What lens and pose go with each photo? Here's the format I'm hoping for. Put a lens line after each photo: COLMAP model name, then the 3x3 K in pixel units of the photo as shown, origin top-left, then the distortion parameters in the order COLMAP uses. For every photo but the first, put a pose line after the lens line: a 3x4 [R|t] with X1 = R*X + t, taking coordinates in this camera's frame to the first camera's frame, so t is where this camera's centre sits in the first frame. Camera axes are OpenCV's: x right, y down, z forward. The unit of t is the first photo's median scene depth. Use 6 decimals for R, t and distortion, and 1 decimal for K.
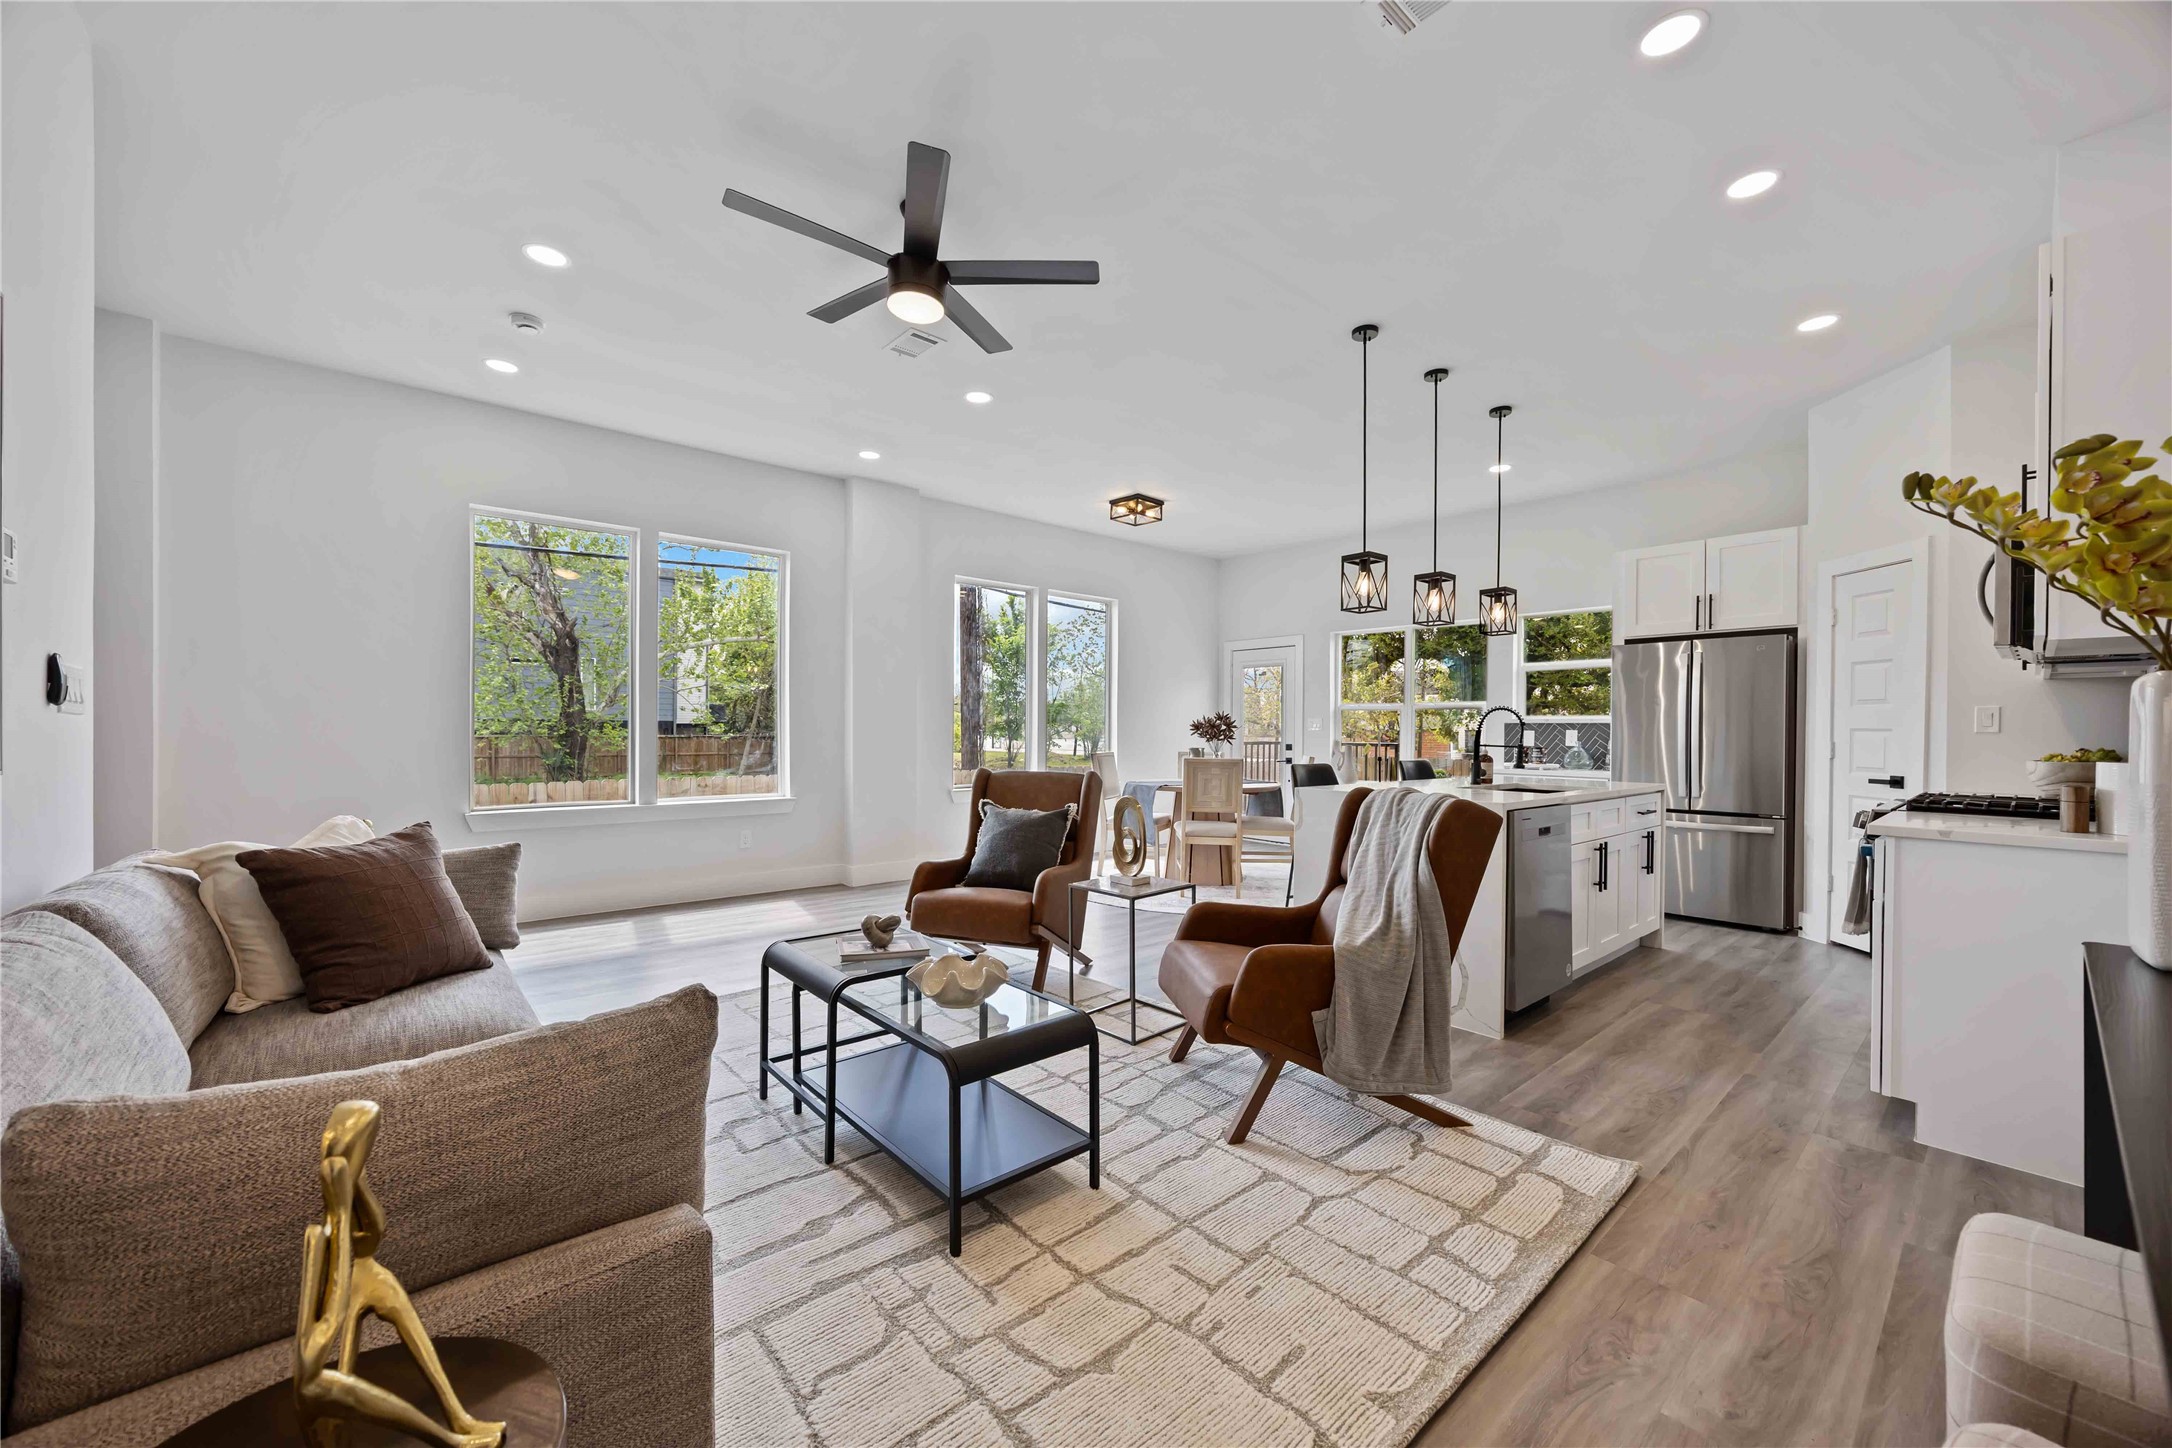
lens RADIAL K [[837.4, 0, 1078.8], [0, 837.4, 734.0], [0, 0, 1]] dist [-0.002941, 0.000960]
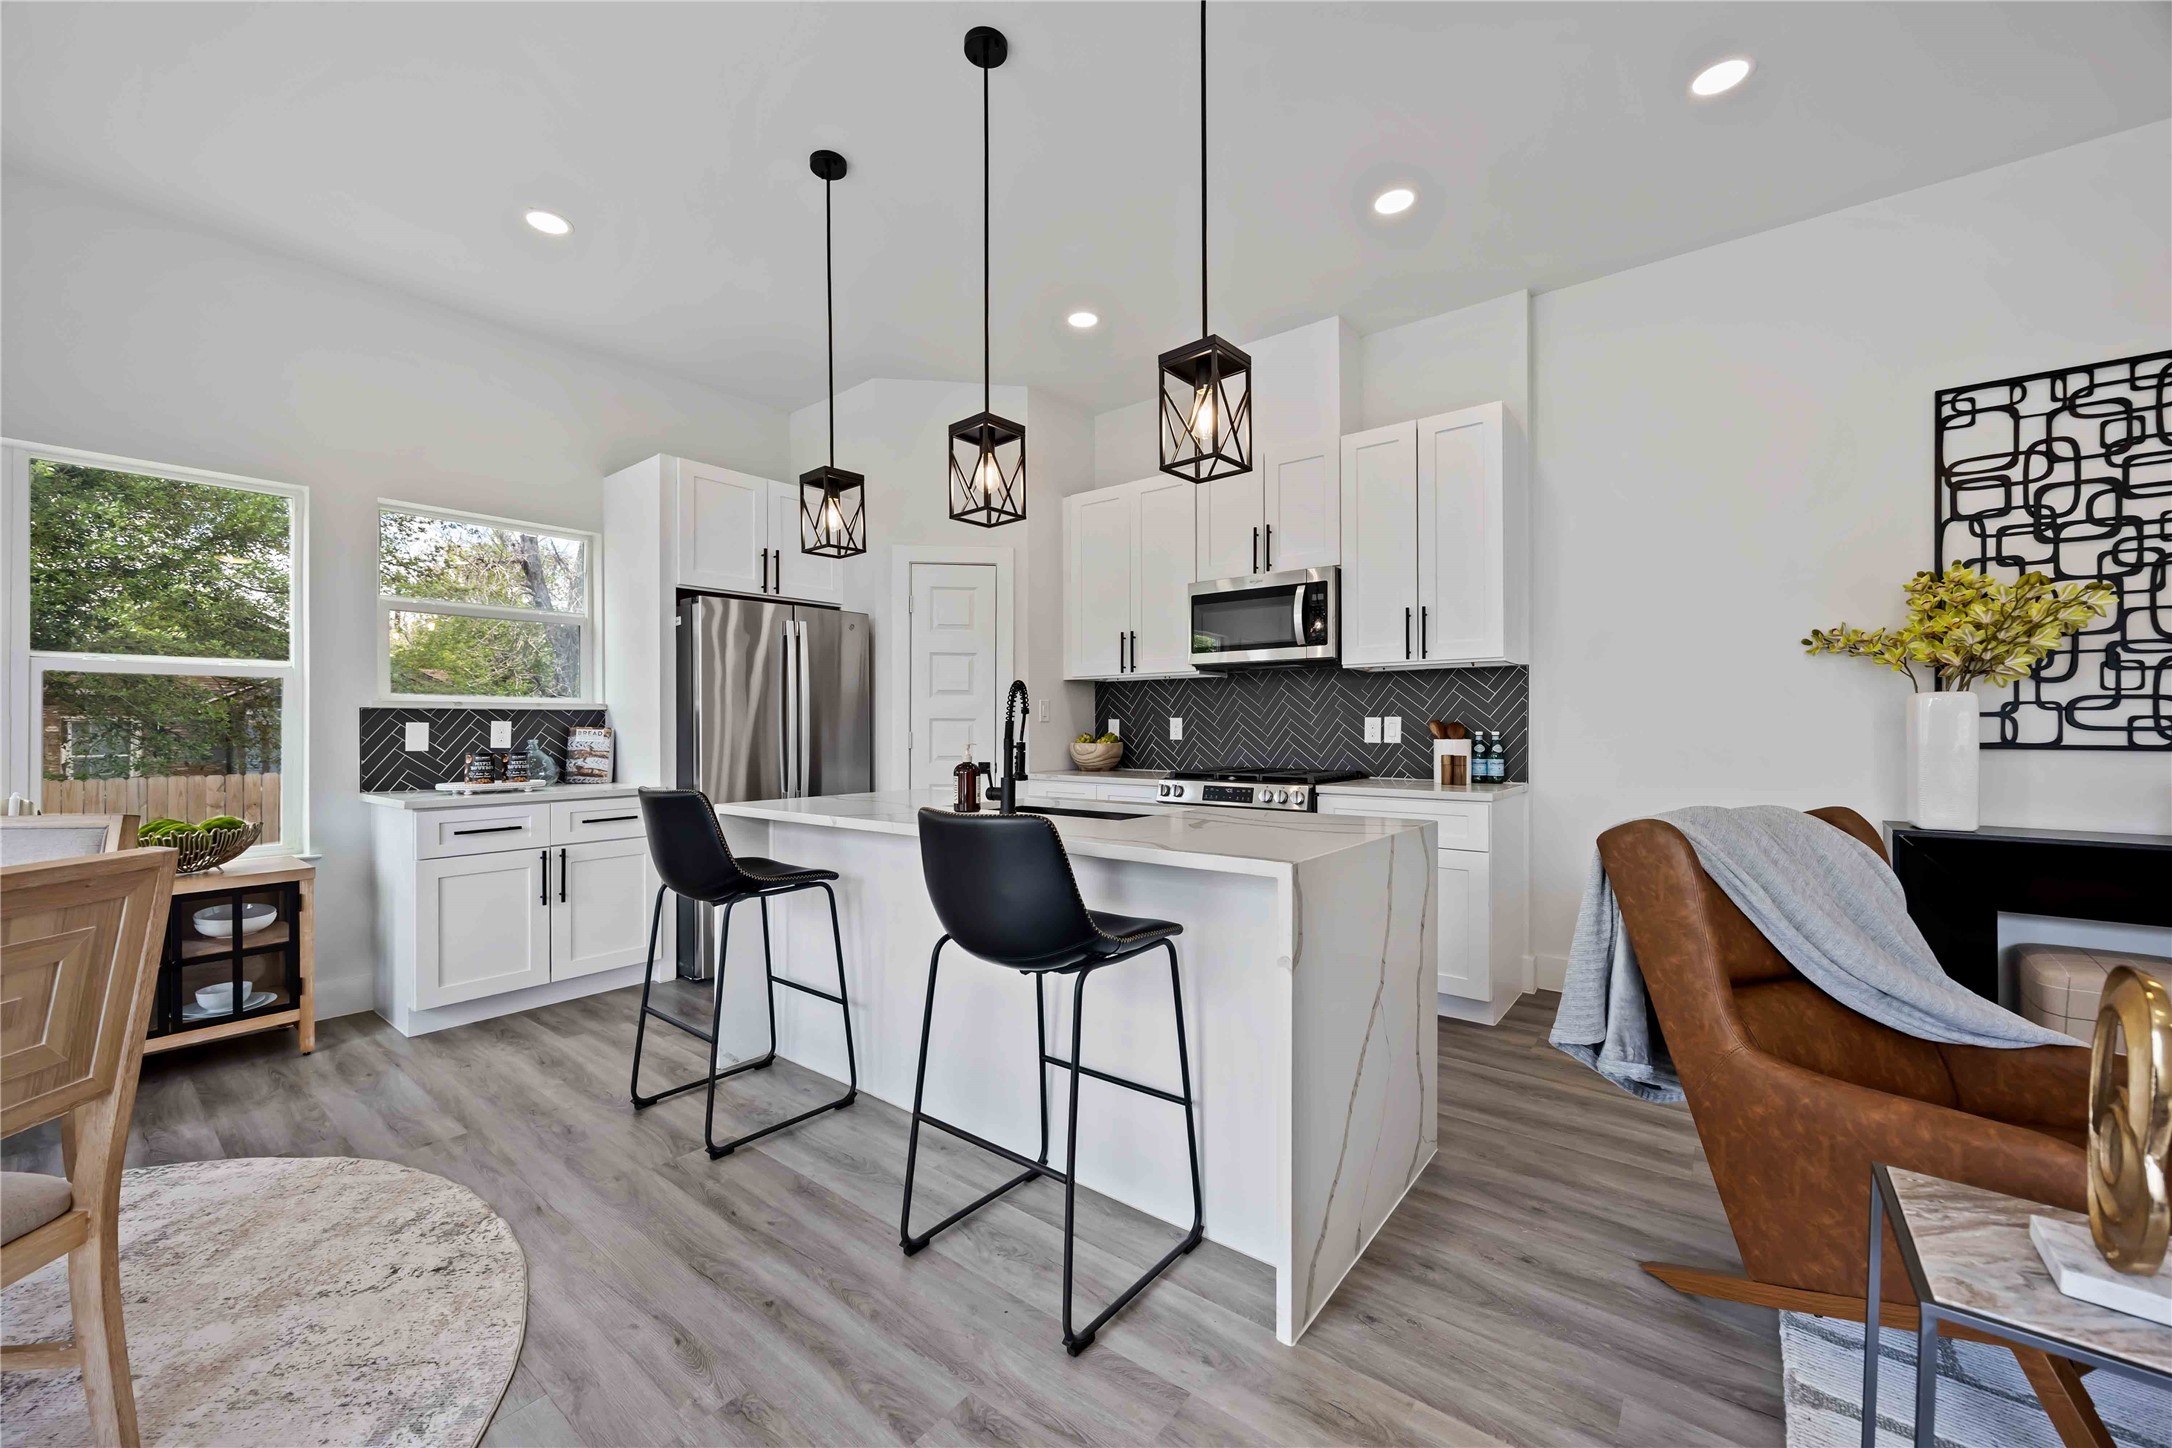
lens RADIAL K [[837.4, 0, 1080.9], [0, 837.4, 726.1], [0, 0, 1]] dist [-0.002941, 0.000960]
pose [[-0.184733, -0.008680, 0.982750, -0.086606], [0.005458, 0.999937, 0.009858, -0.005371], [-0.982774, 0.007185, -0.184674, 0.849736]]
